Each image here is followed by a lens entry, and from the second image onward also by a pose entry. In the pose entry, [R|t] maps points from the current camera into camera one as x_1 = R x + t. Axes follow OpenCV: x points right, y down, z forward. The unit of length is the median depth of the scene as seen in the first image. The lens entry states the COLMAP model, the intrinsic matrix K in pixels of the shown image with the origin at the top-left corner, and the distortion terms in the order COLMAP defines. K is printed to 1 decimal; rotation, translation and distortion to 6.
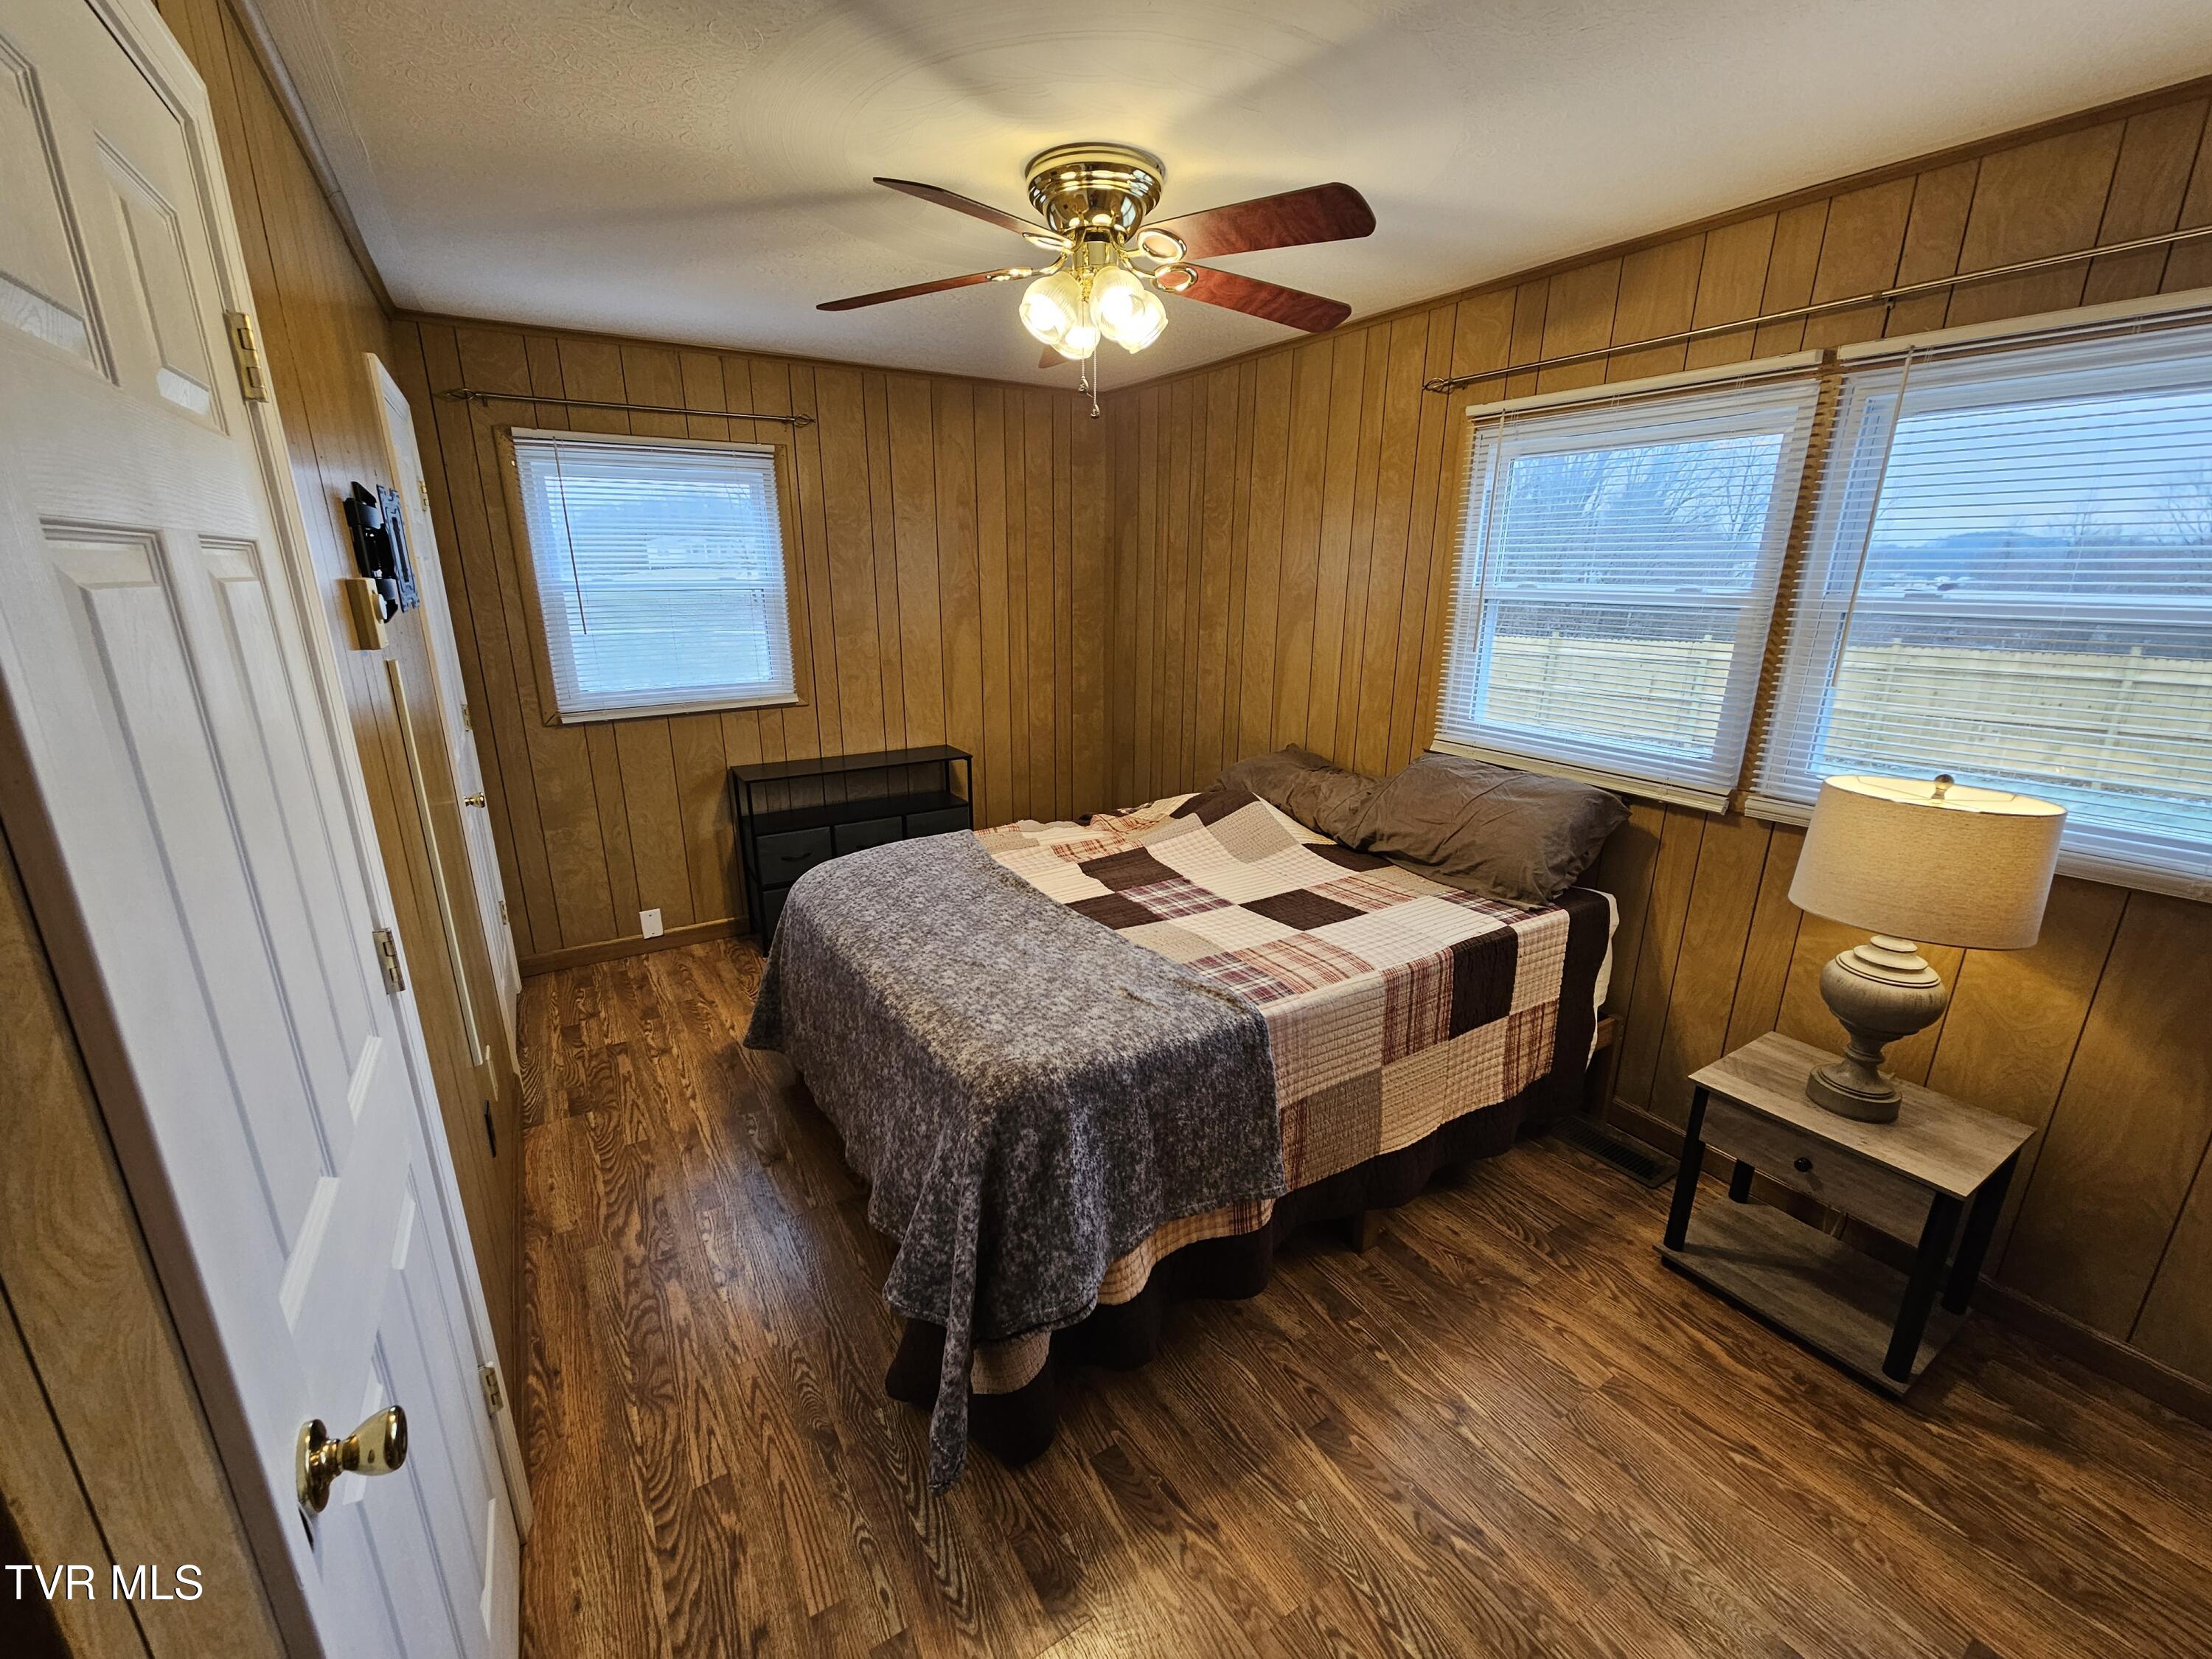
lens RADIAL K [[907.2, 0, 1099.0], [0, 907.2, 839.0], [0, 0, 1]] dist [-0.001812, -0.000482]
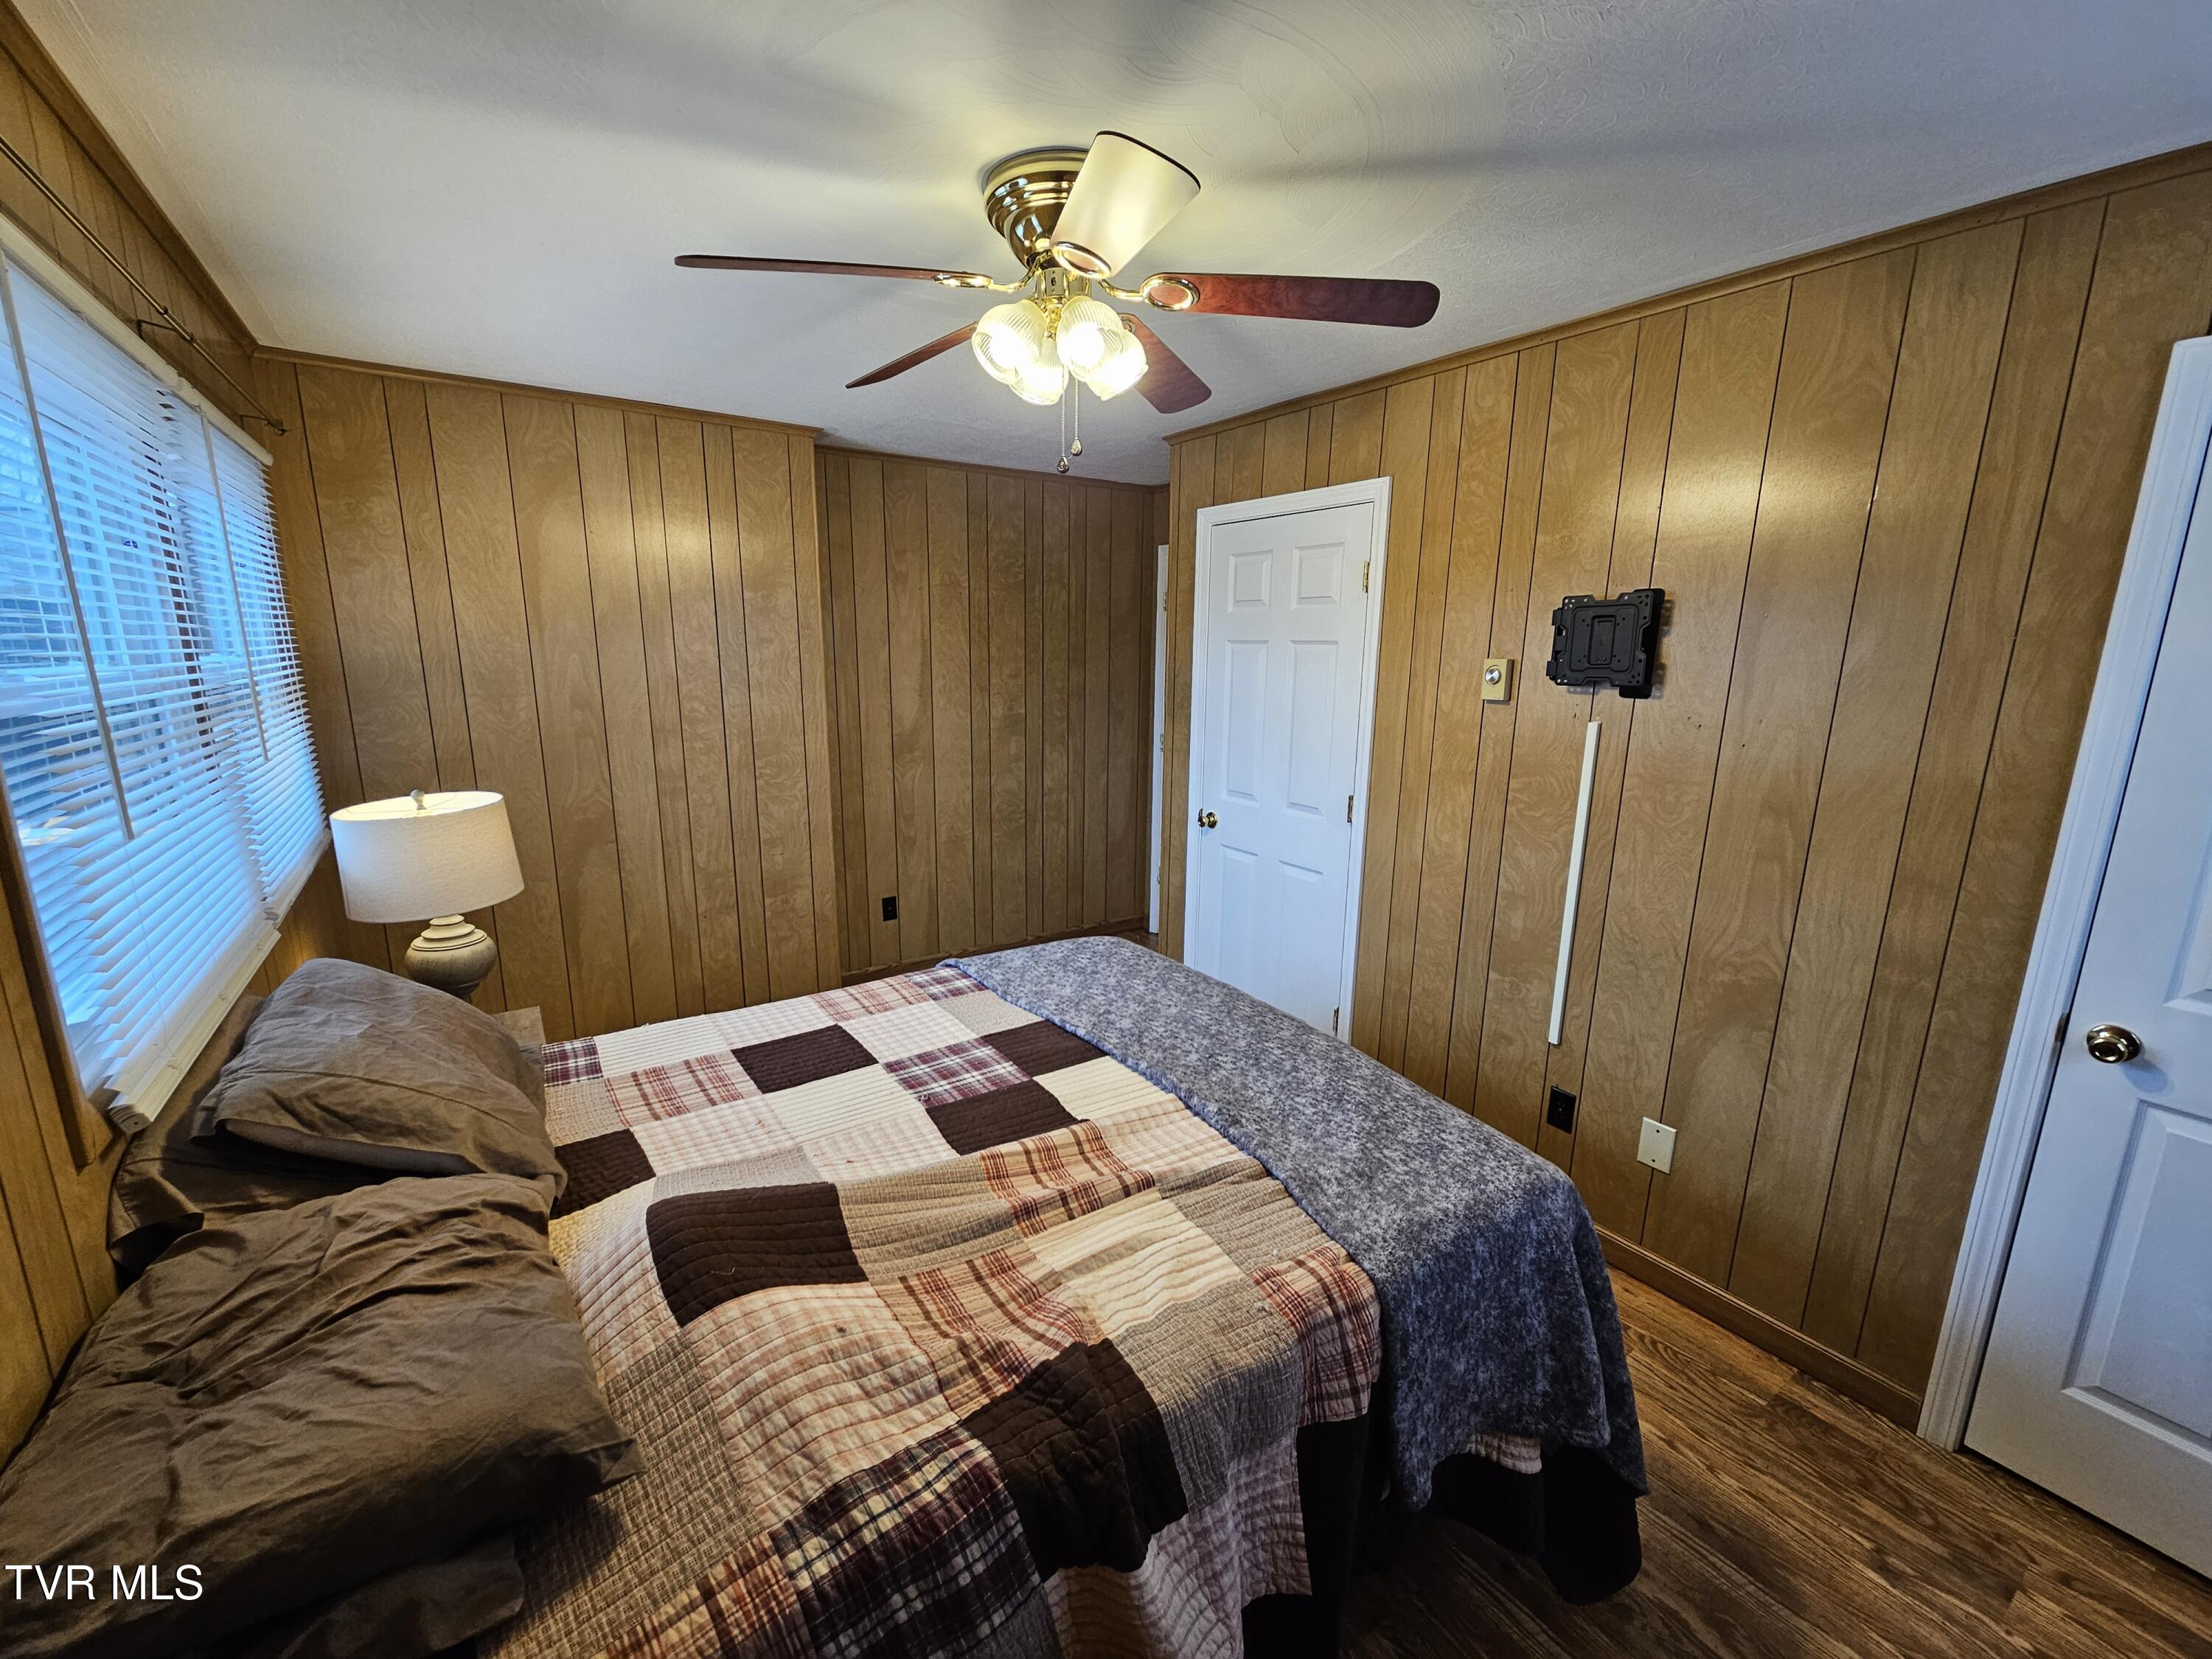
lens RADIAL K [[907.2, 0, 1095.9], [0, 907.2, 838.3], [0, 0, 1]] dist [-0.001812, -0.000482]
pose [[-0.999062, -0.003801, -0.043138, -0.000515], [-0.024082, 0.876661, 0.480505, -0.486587], [0.035991, 0.481093, -0.875931, 1.616441]]
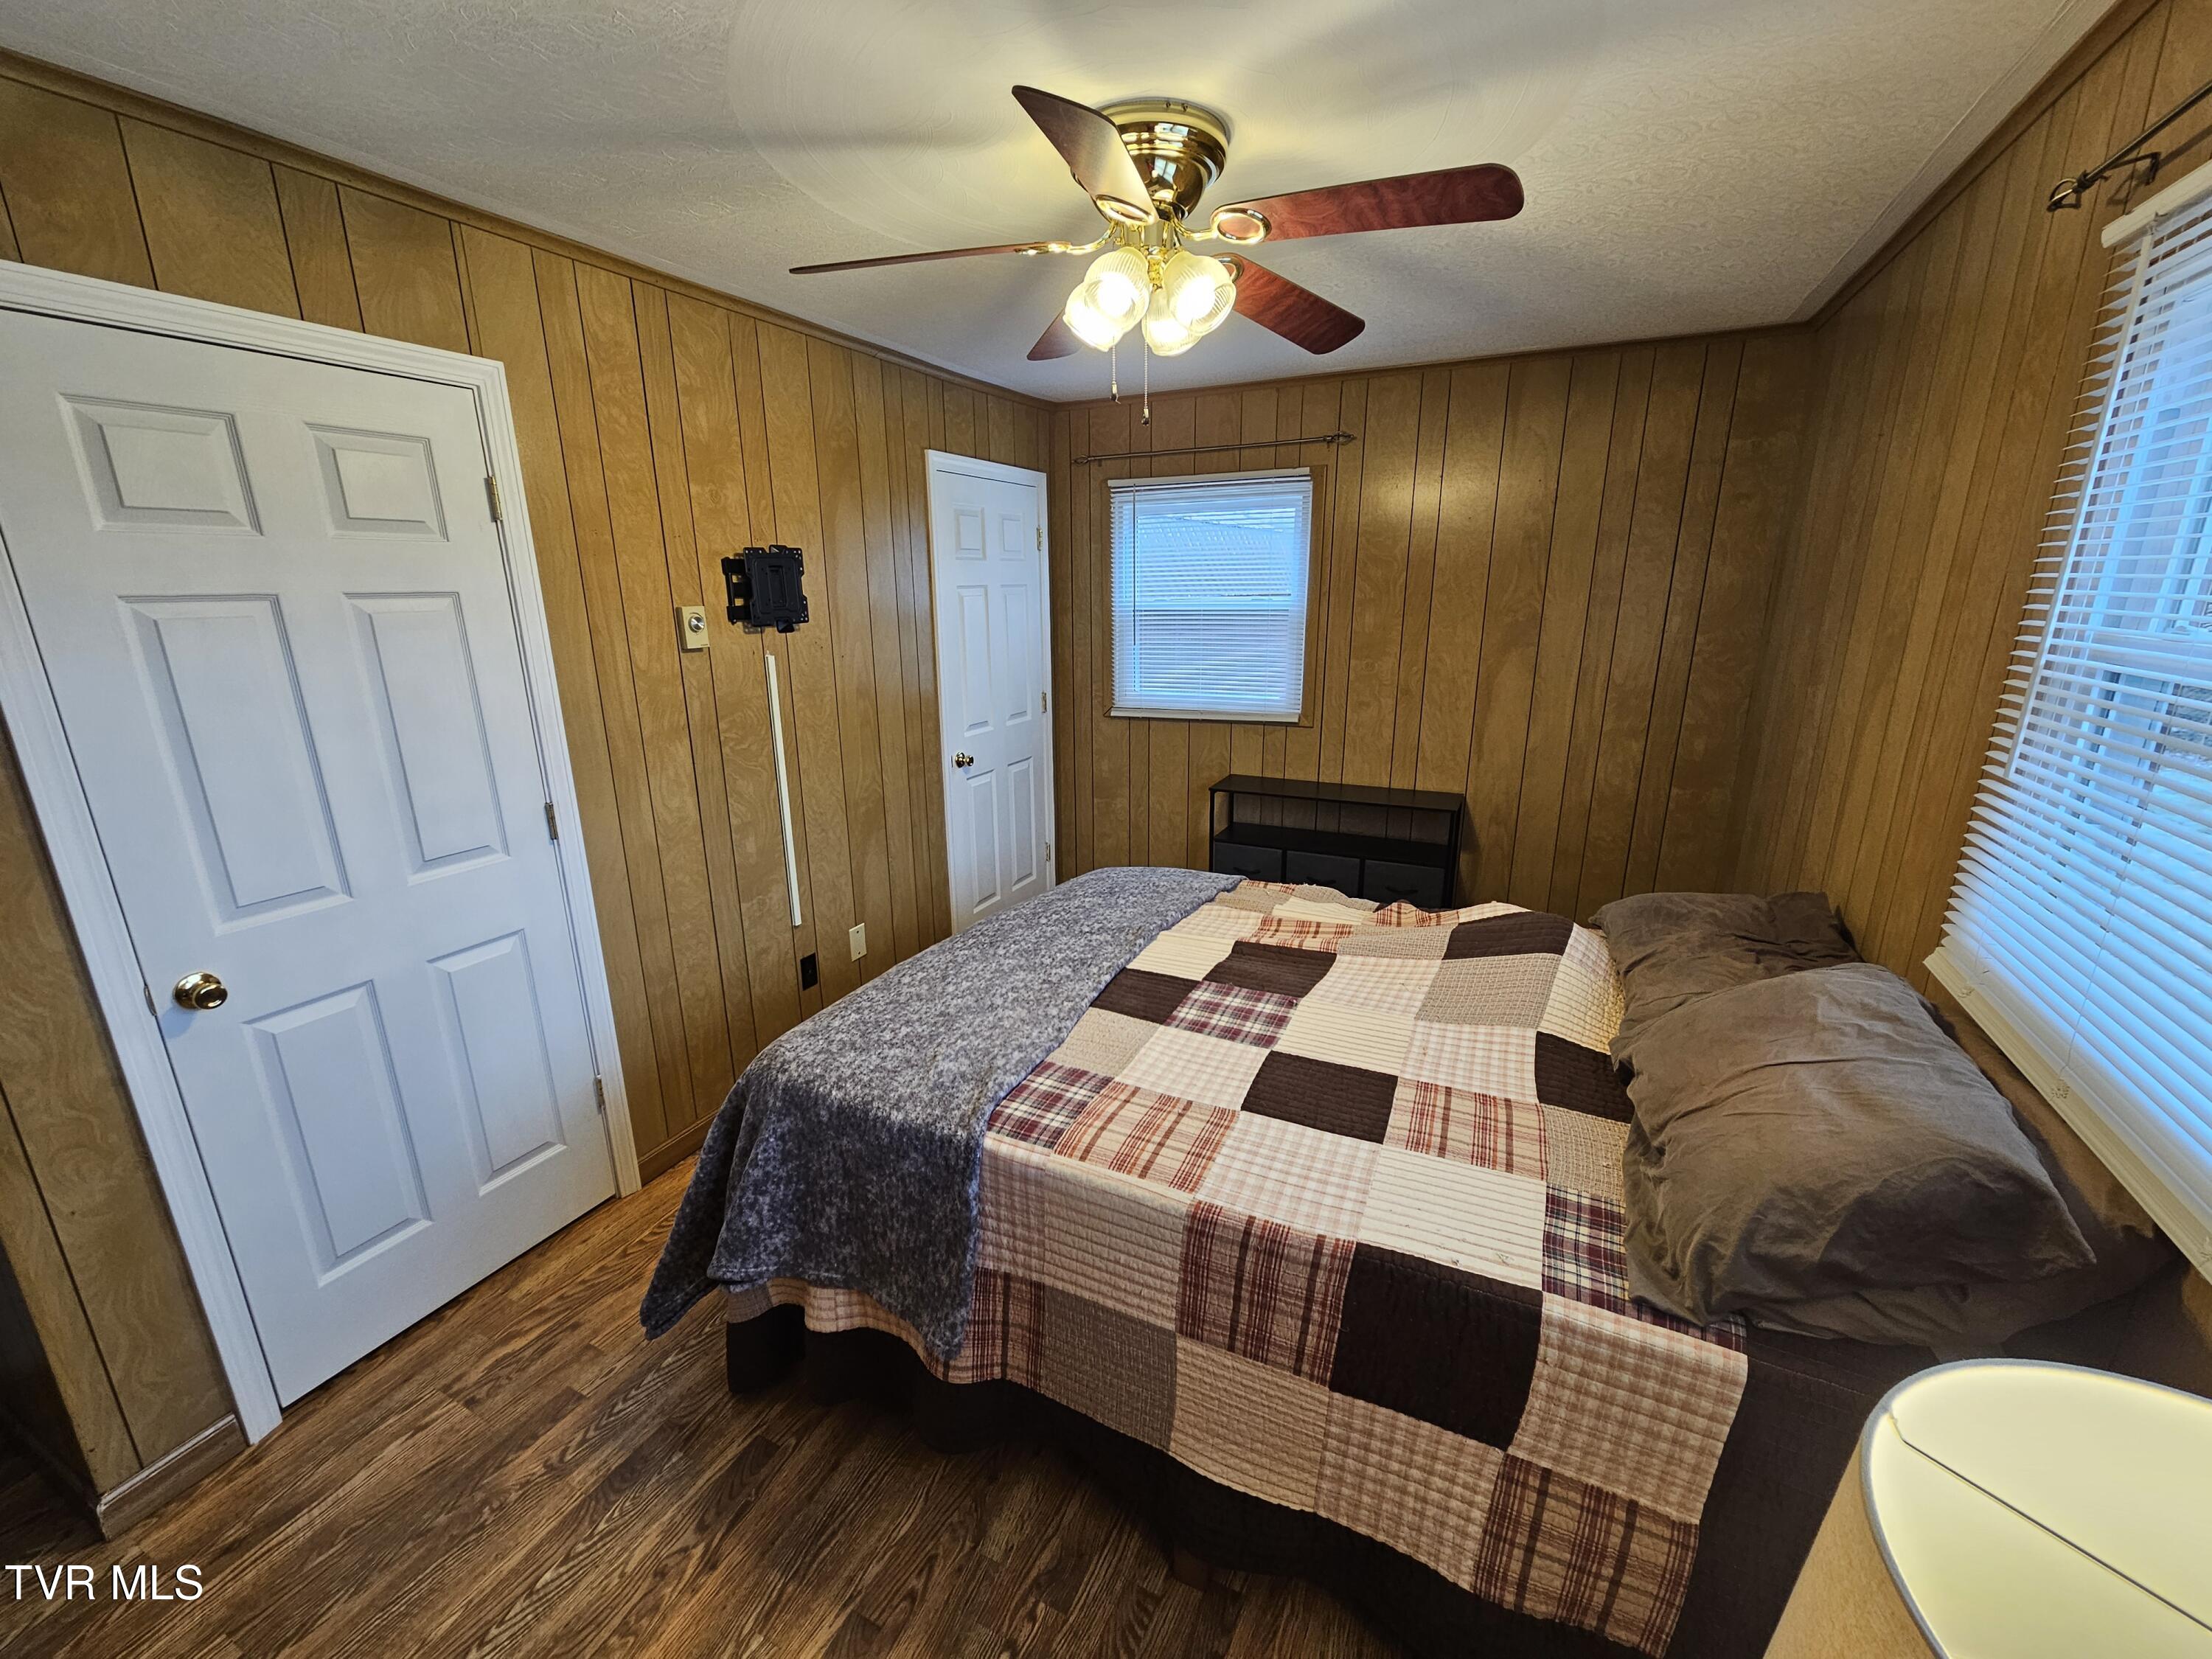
lens RADIAL K [[907.2, 0, 1092.8], [0, 907.2, 839.8], [0, 0, 1]] dist [-0.001812, -0.000482]
pose [[0.530743, 0.223737, -0.817468, 0.646155], [-0.231591, 0.966104, 0.114057, -0.144681], [0.815277, 0.128783, 0.564569, 0.445914]]
